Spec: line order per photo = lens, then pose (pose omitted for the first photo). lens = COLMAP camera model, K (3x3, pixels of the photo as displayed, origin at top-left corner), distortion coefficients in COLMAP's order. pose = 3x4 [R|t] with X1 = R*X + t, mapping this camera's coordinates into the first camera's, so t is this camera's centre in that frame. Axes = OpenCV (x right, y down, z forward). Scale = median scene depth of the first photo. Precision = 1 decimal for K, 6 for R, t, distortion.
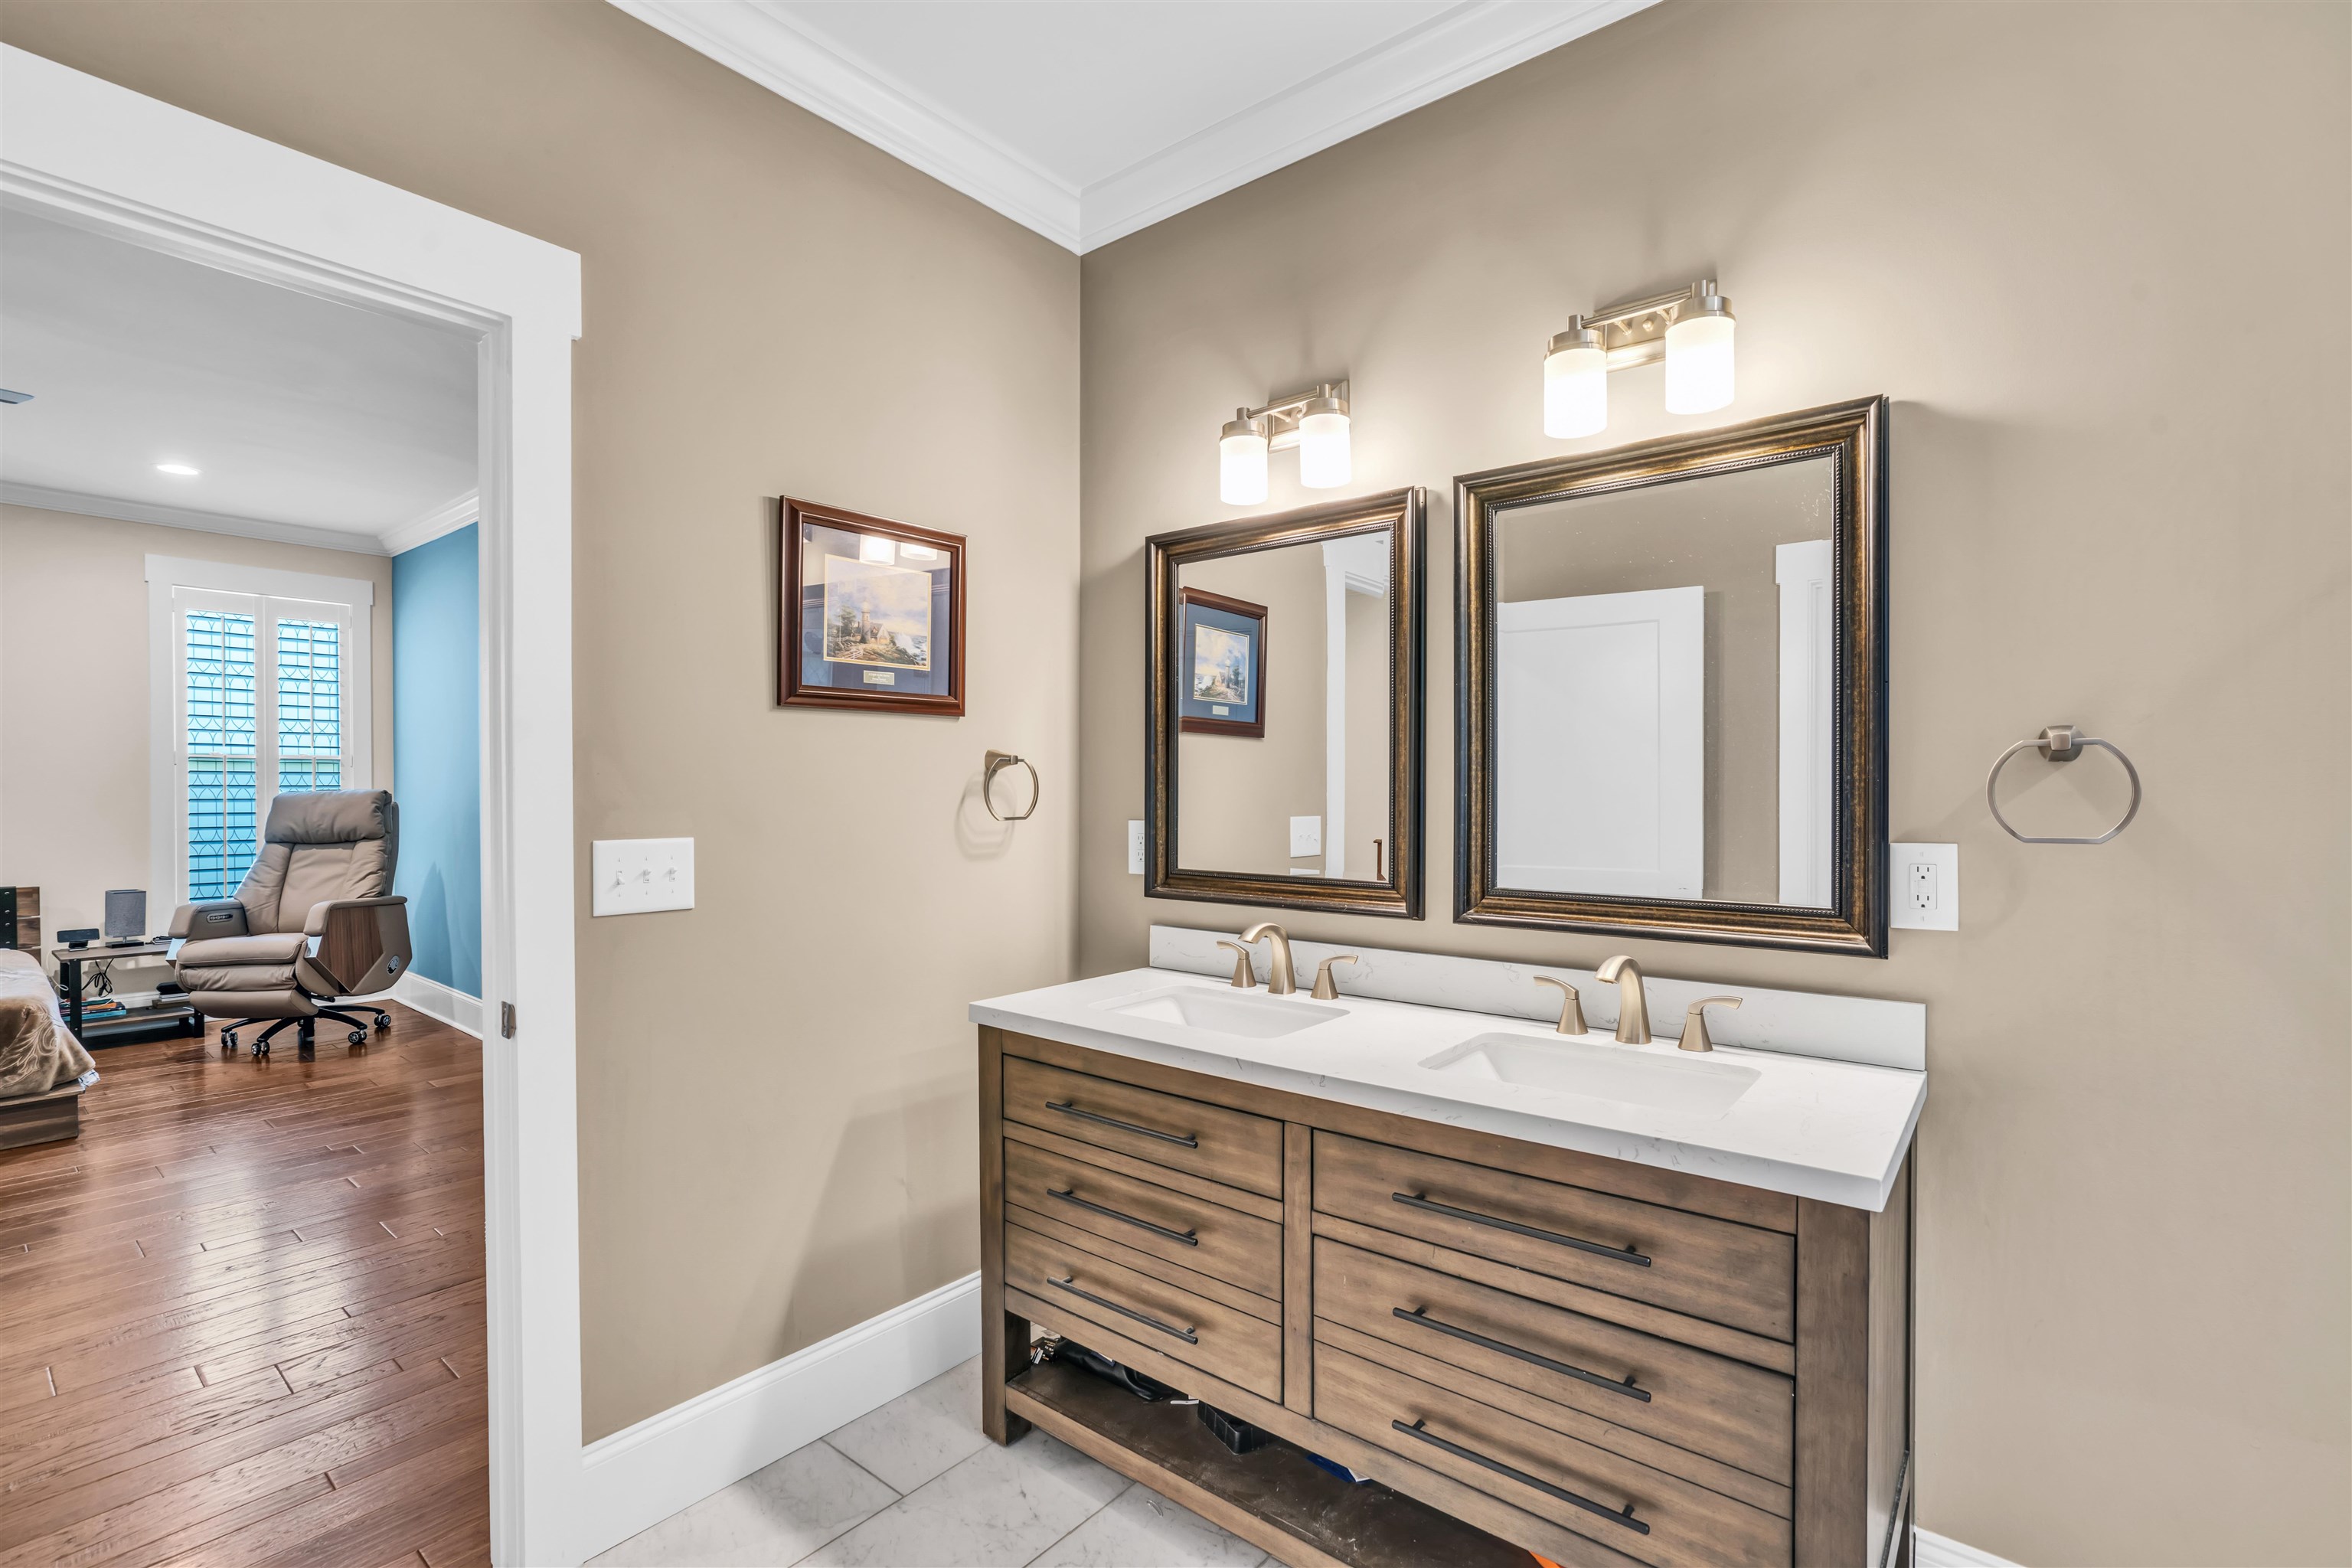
lens RADIAL K [[1072.0, 0, 1177.3], [0, 1072.0, 790.3], [0, 0, 1]] dist [-0.000609, 0.000354]
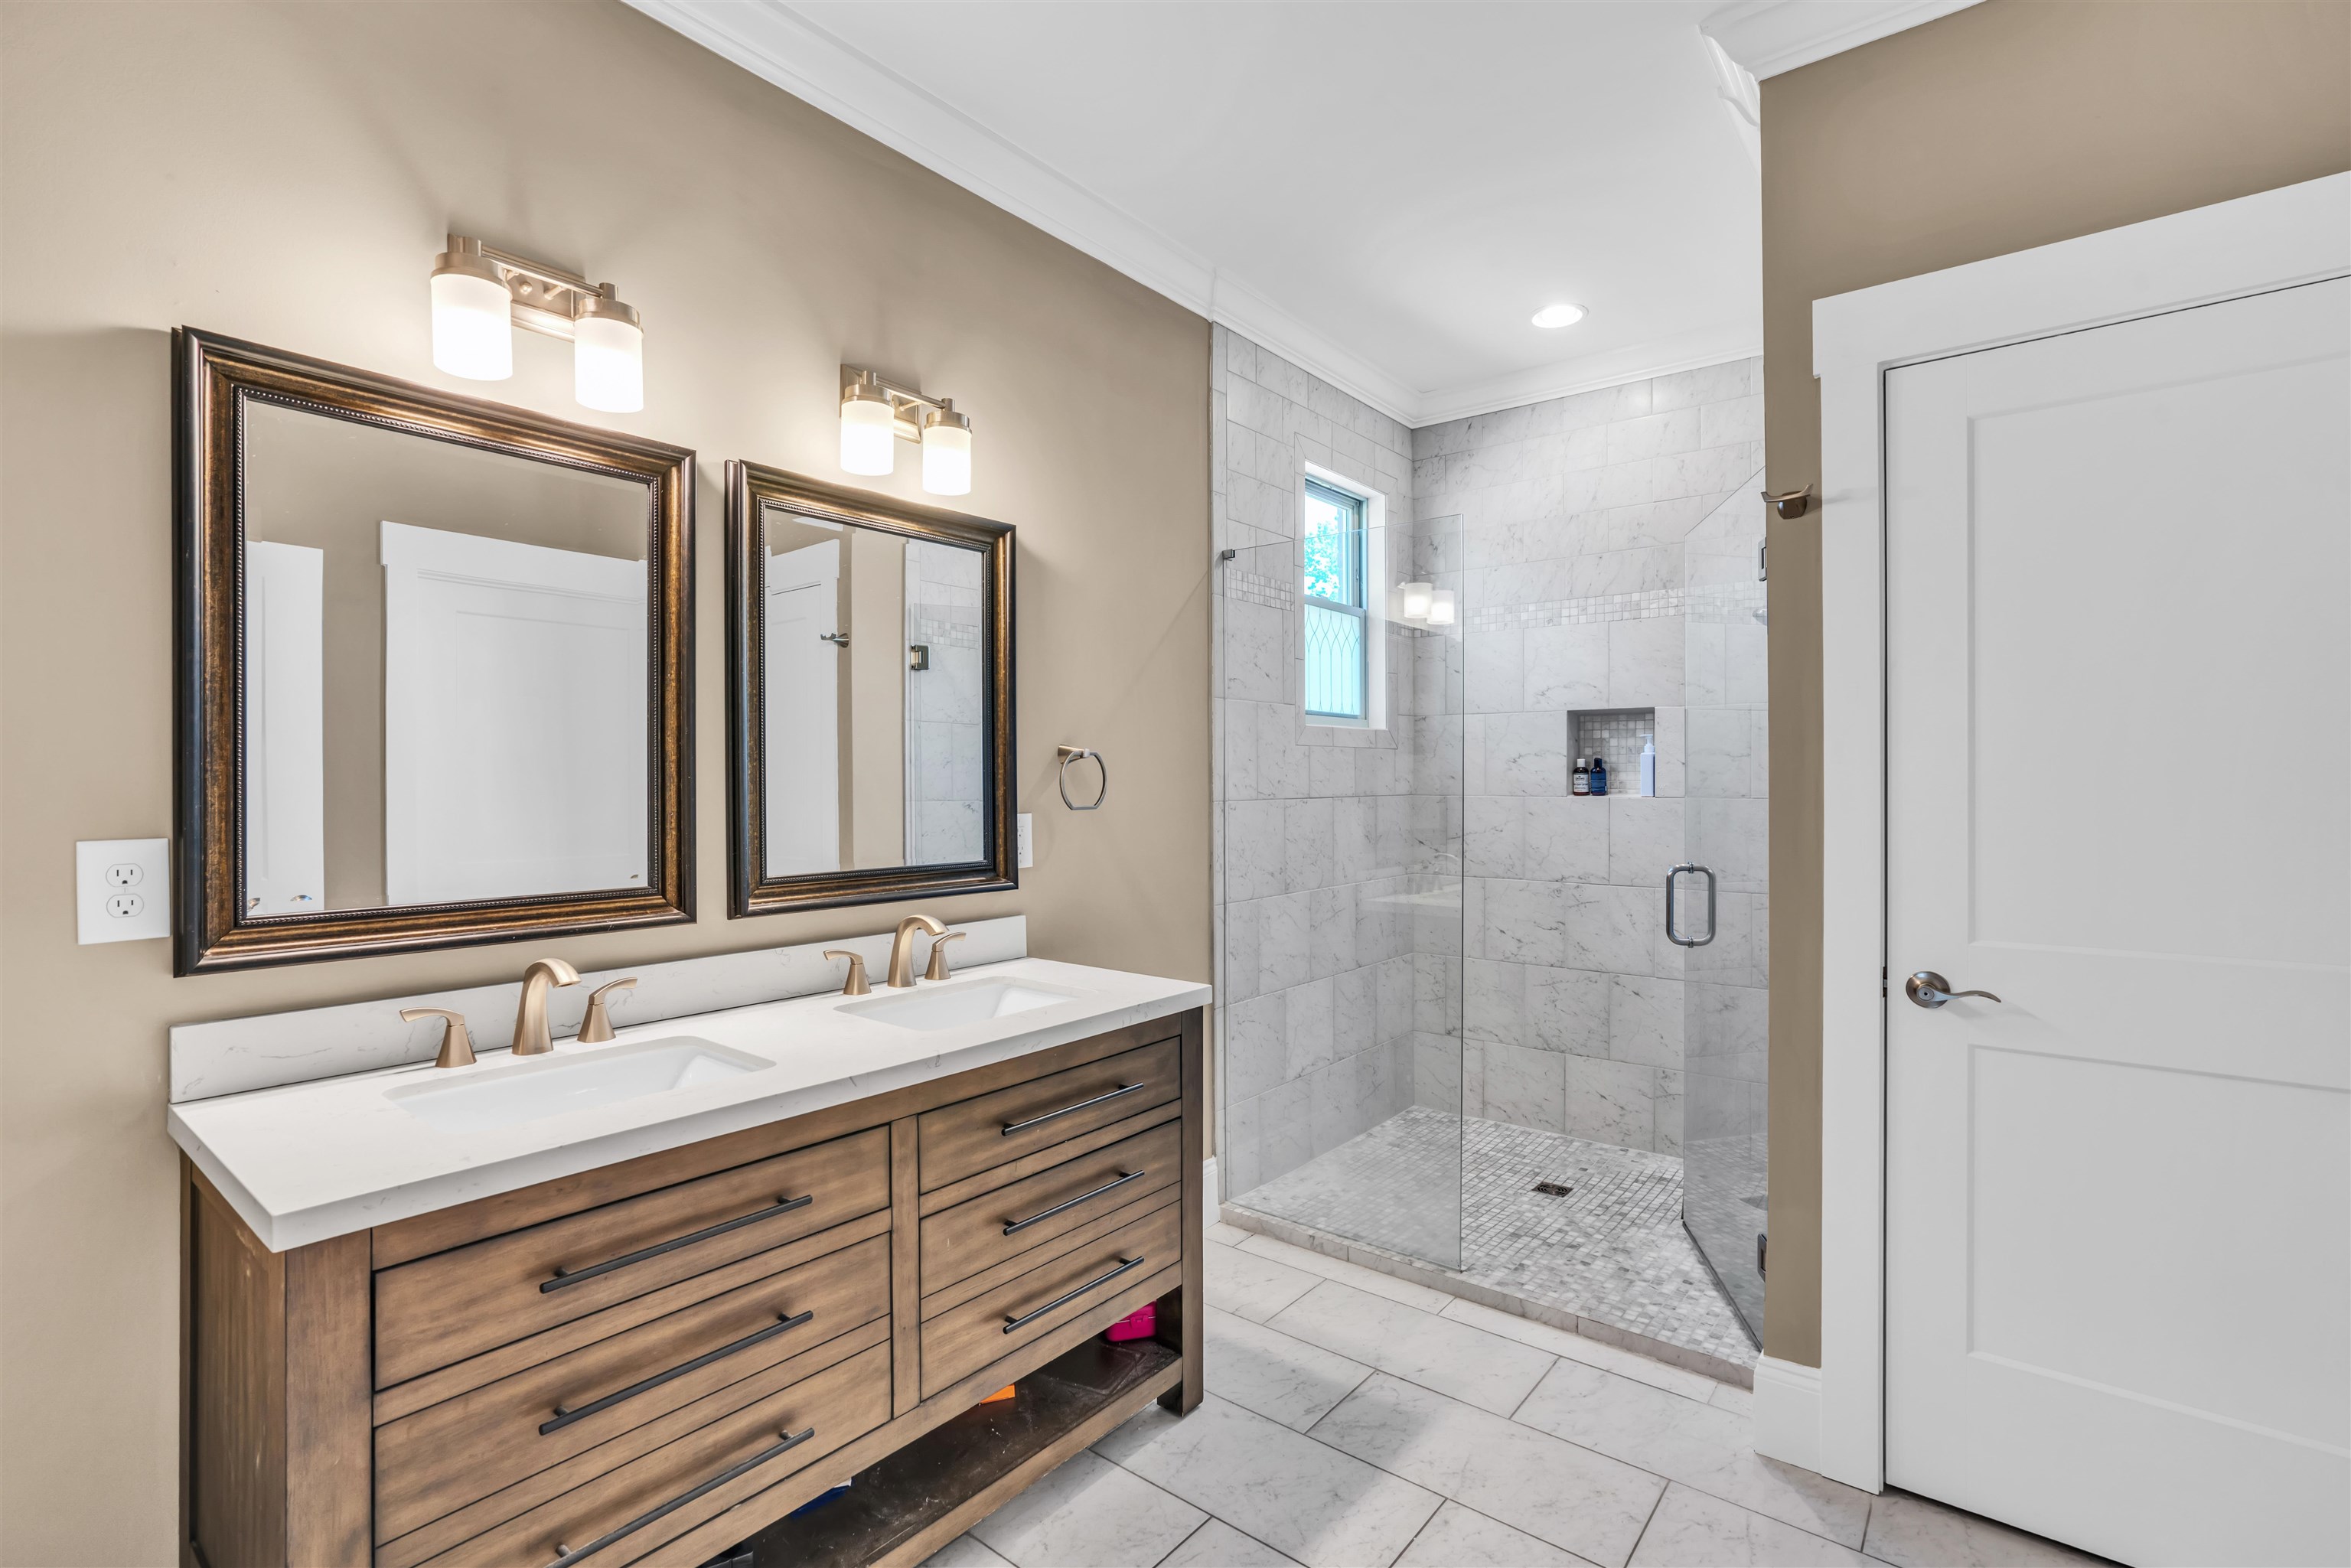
lens RADIAL K [[1071.5, 0, 1176.8], [0, 1071.5, 790.3], [0, 0, 1]] dist [-0.000609, 0.000354]
pose [[-0.003050, -0.002490, 0.999992, -0.840966], [0.004384, 0.999987, 0.002504, 0.009866], [-0.999986, 0.004391, -0.003039, 0.729356]]
